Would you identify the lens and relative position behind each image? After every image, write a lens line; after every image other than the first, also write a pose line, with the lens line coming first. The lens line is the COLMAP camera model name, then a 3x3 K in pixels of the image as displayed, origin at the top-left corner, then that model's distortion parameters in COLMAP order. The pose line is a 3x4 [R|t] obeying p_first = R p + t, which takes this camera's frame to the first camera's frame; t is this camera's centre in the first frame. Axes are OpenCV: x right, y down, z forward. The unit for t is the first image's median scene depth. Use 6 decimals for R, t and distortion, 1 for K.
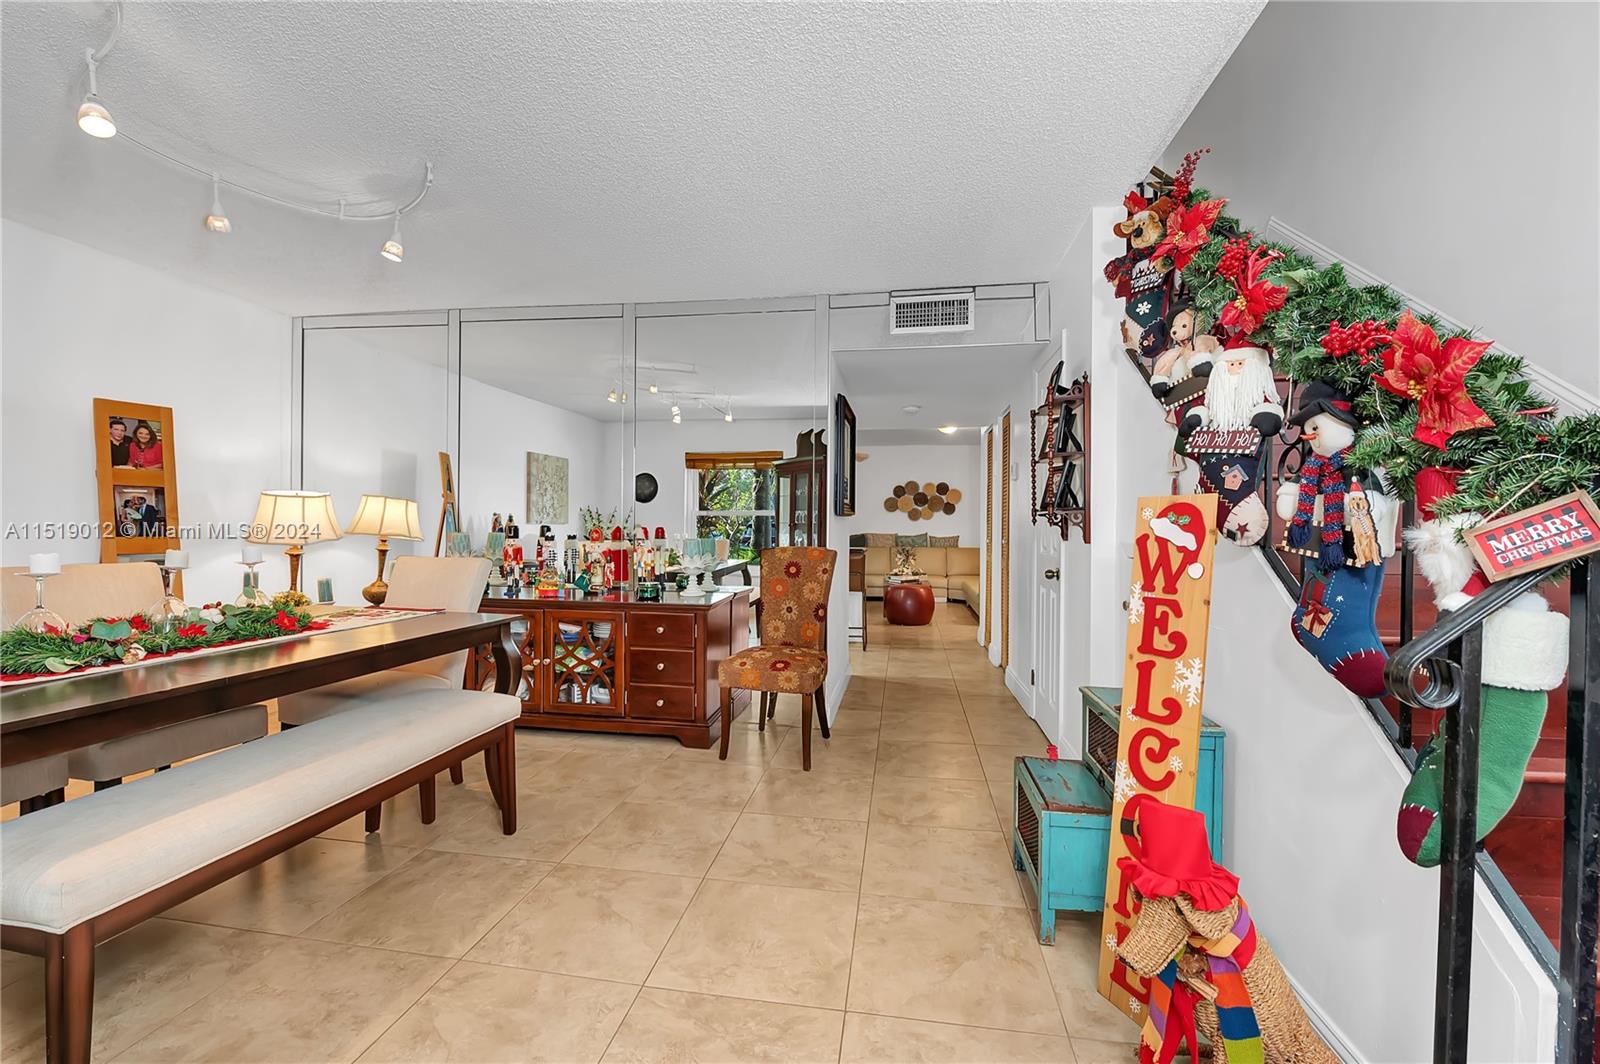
lens RADIAL K [[653.8, 0, 800.0], [0, 653.8, 532.0], [0, 0, 1]] dist [-0.008905, -0.000290]
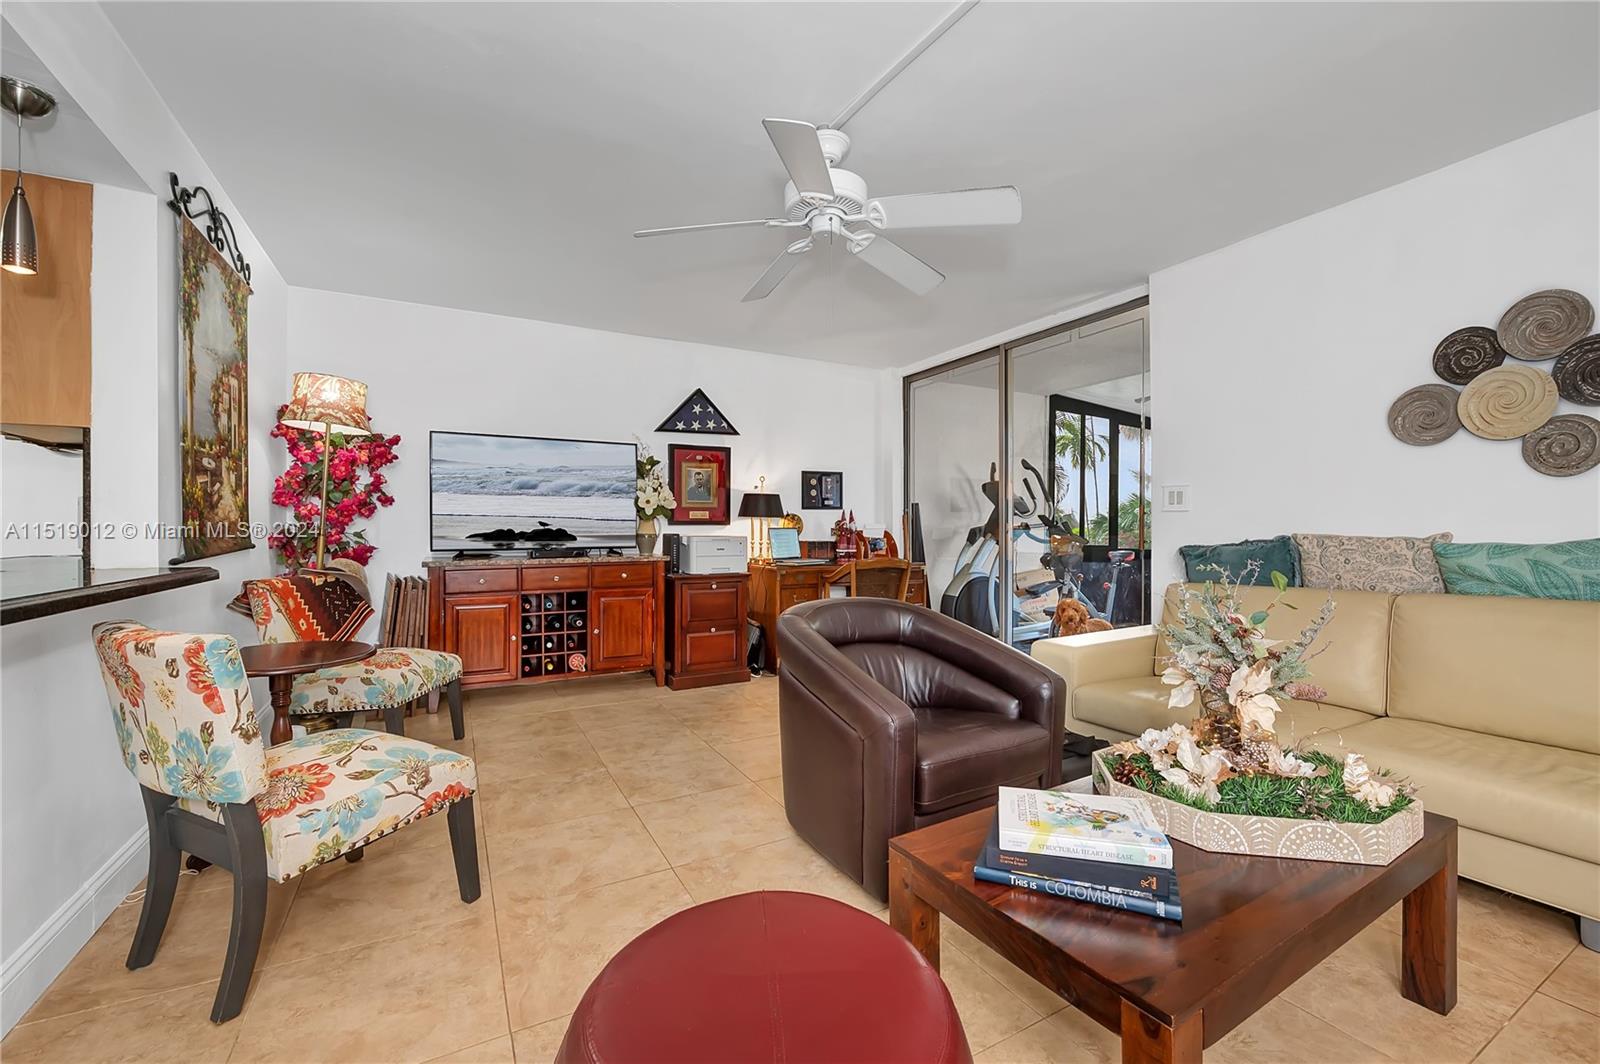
lens RADIAL K [[653.8, 0, 800.0], [0, 653.8, 532.0], [0, 0, 1]] dist [-0.008905, -0.000290]
pose [[0.610206, -0.006617, -0.792216, 0.190348], [0.000236, 0.999967, -0.008171, 0.002951], [0.792243, 0.004799, 0.610187, 0.676352]]
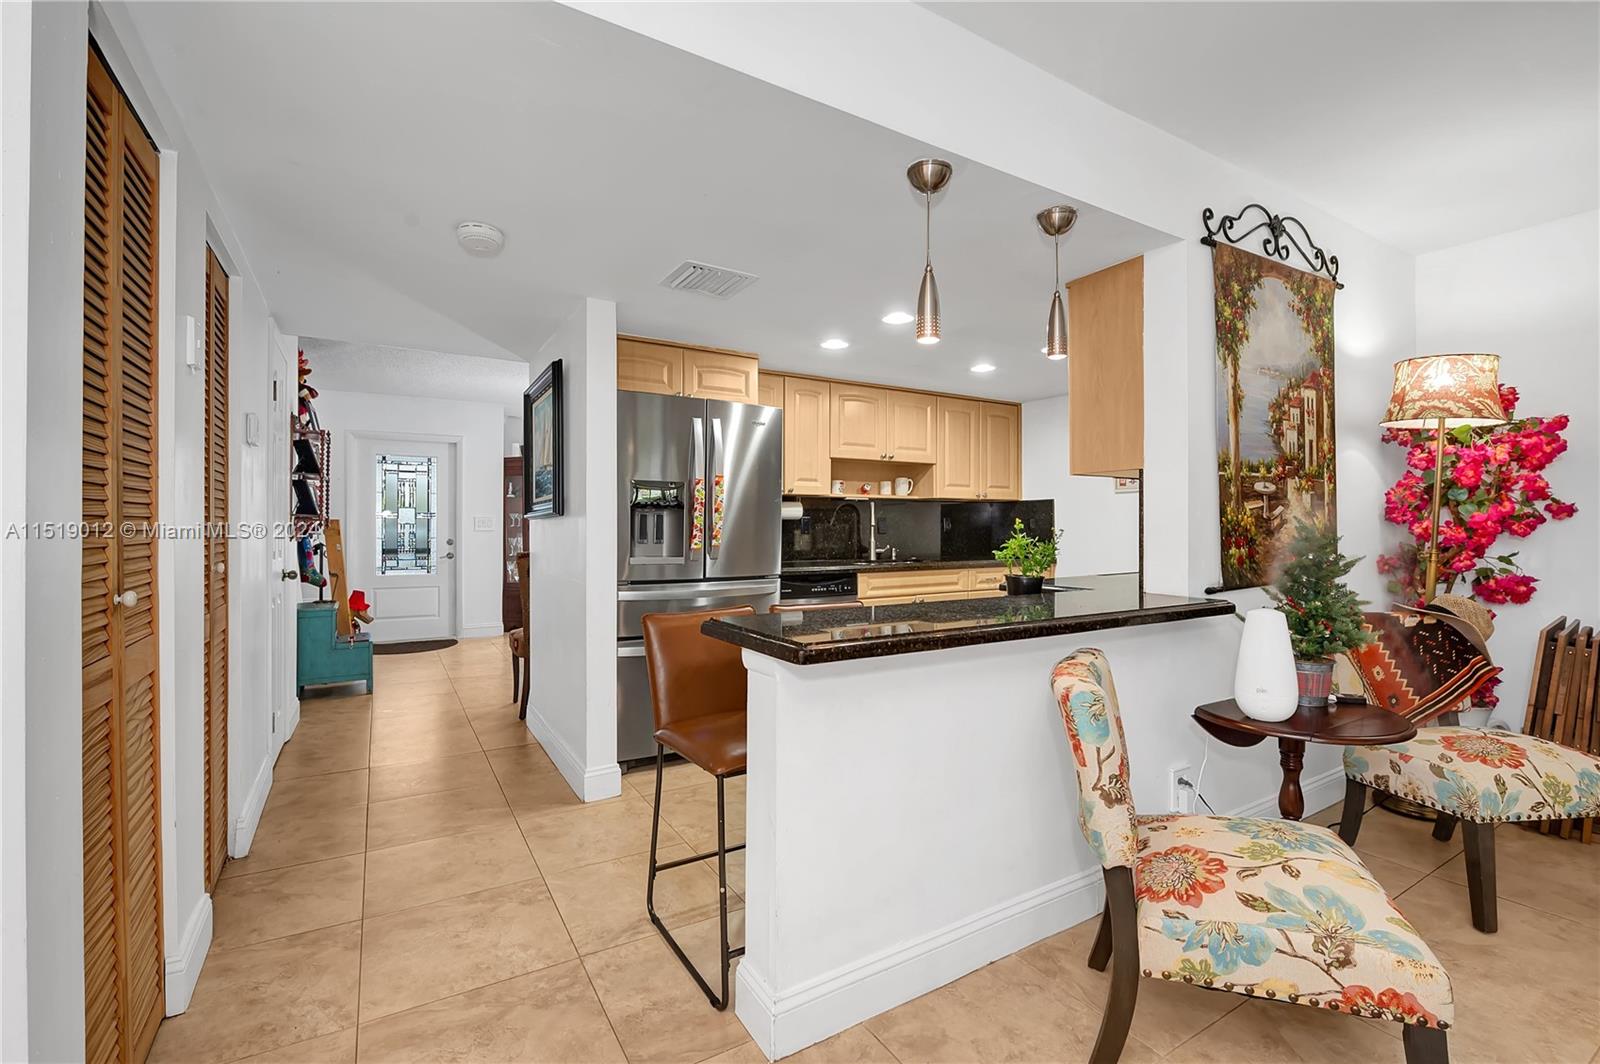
lens RADIAL K [[699.5, 0, 818.6], [0, 699.5, 527.7], [0, 0, 1]] dist [-0.002287, -0.000568]
pose [[-0.753190, -0.008057, -0.657754, 0.148943], [-0.011111, 0.999938, 0.000475, -0.008533], [0.657709, 0.007666, -0.753233, 0.731939]]
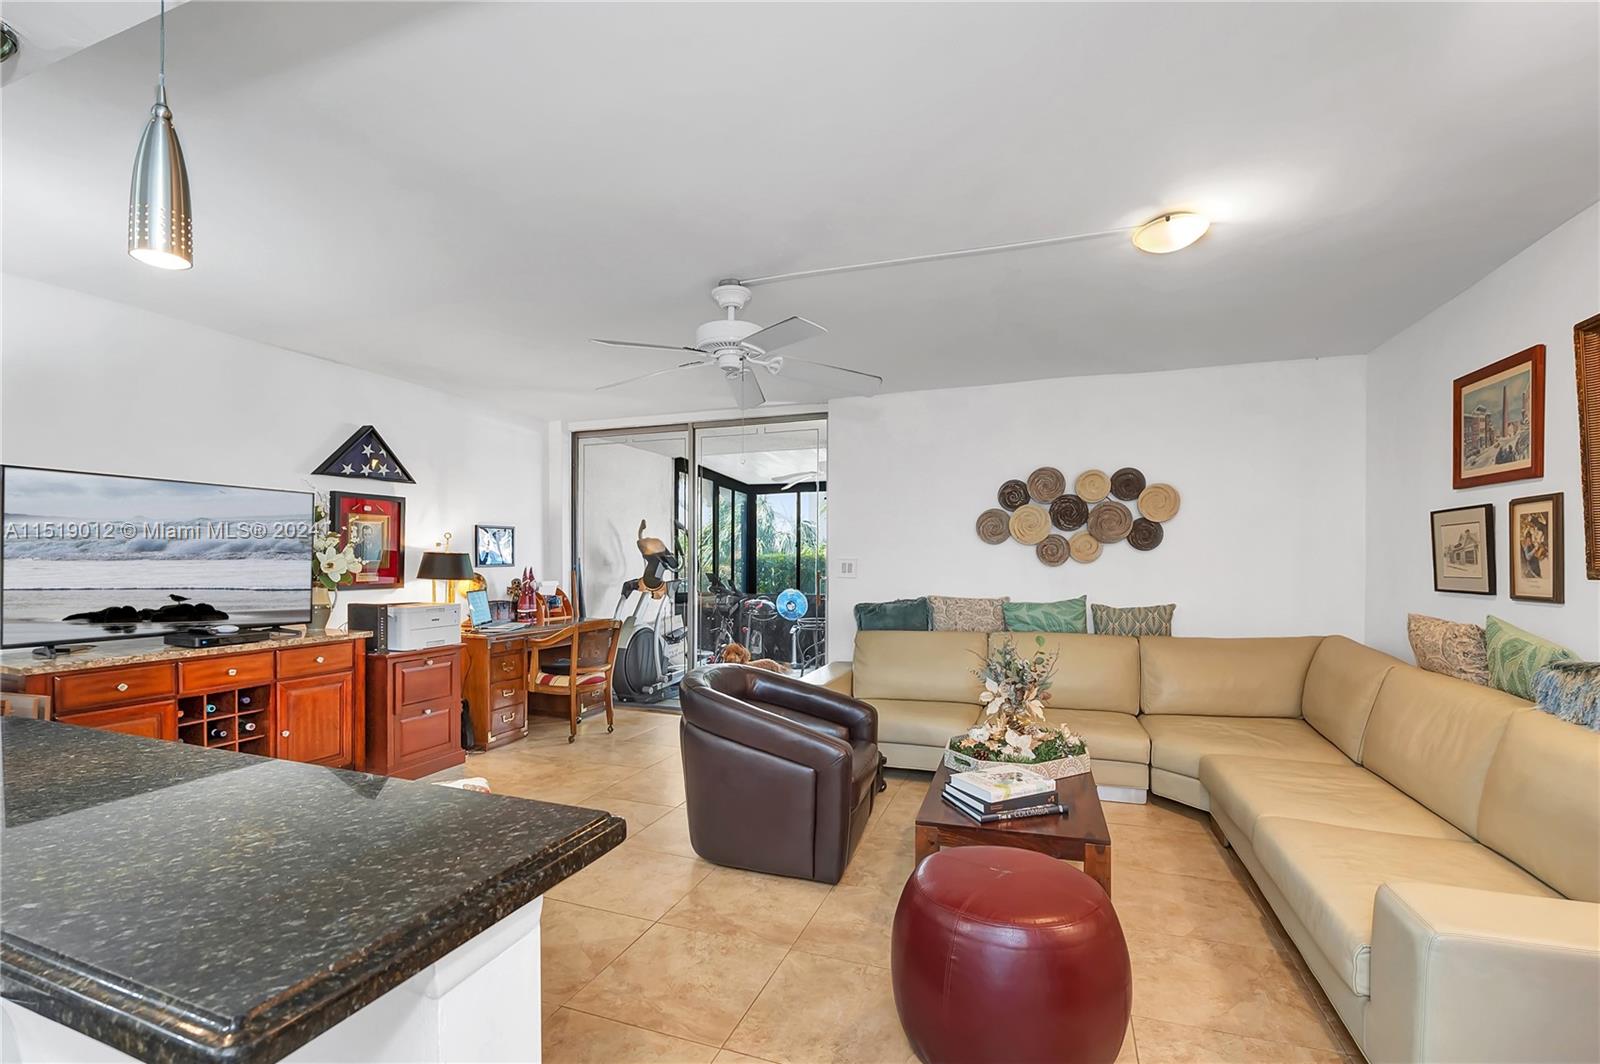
lens RADIAL K [[701.1, 0, 787.1], [0, 701.1, 580.2], [0, 0, 1]] dist [-0.007674, -0.000301]
pose [[0.978878, -0.003384, -0.204416, 0.103647], [0.007191, 0.999814, 0.017885, -0.017351], [0.204318, -0.018977, 0.978721, 0.545622]]
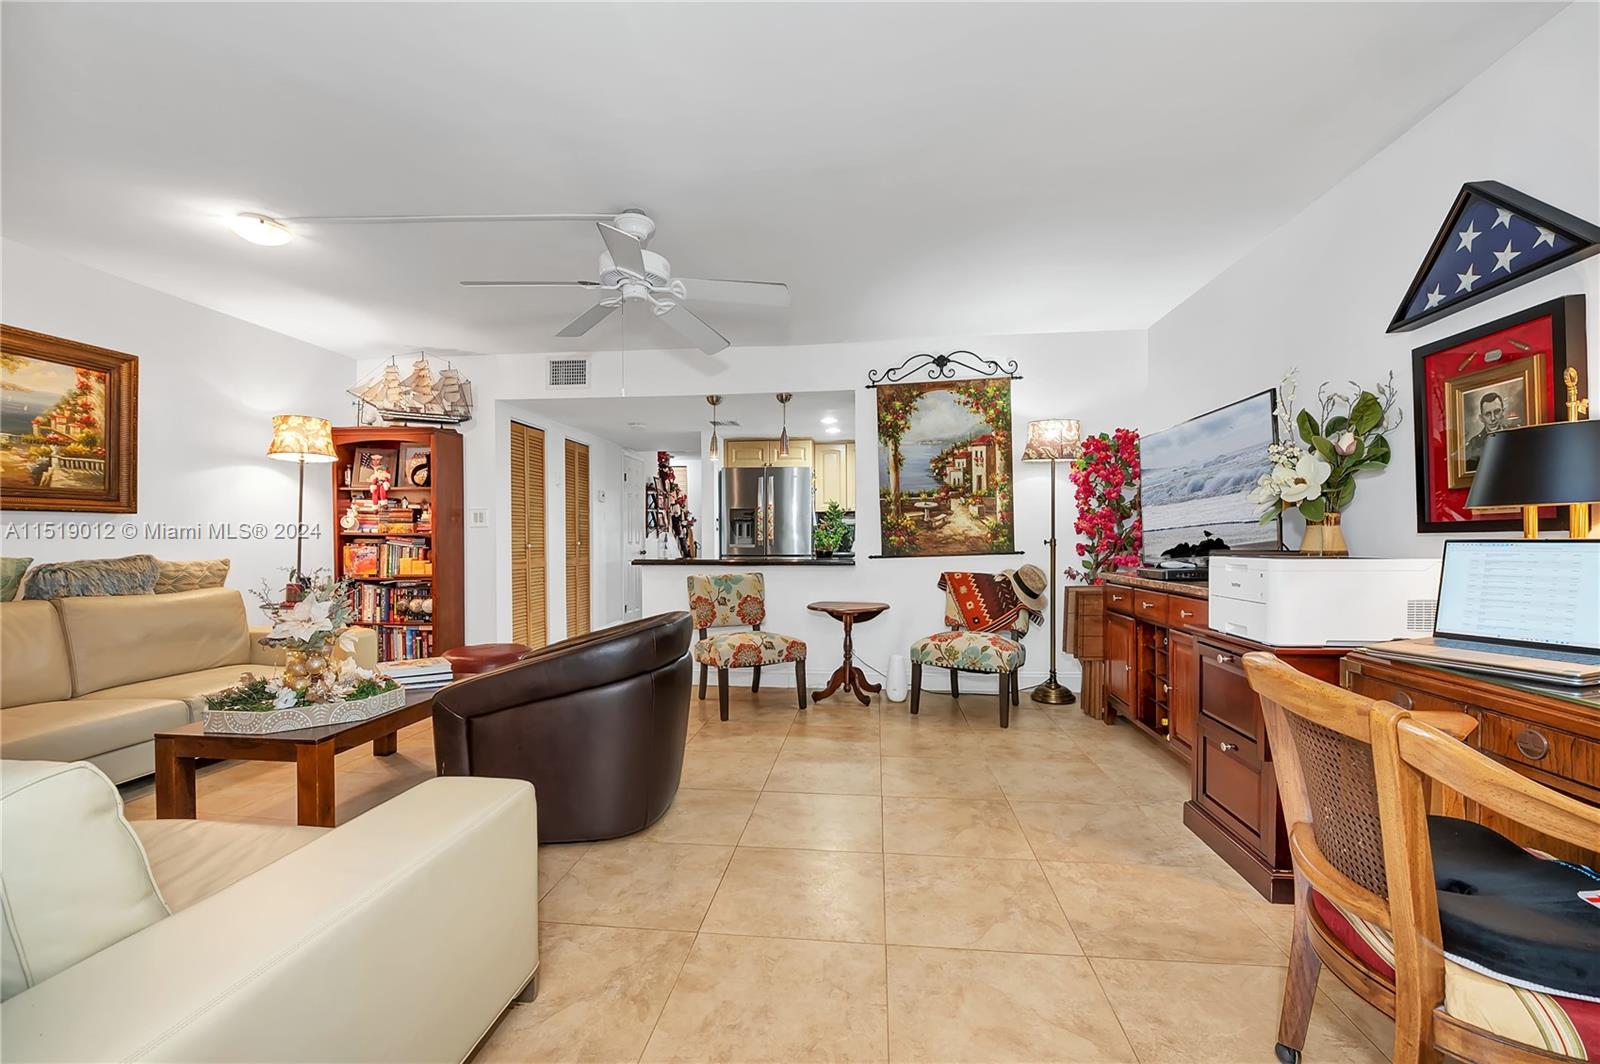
lens RADIAL K [[650.9, 0, 803.7], [0, 650.9, 552.8], [0, 0, 1]] dist [-0.008788, -0.000382]
pose [[-0.998550, -0.005294, -0.053569, -0.028465], [-0.006732, 0.999621, 0.026702, -0.003437], [0.053407, 0.027024, -0.998207, 1.078560]]
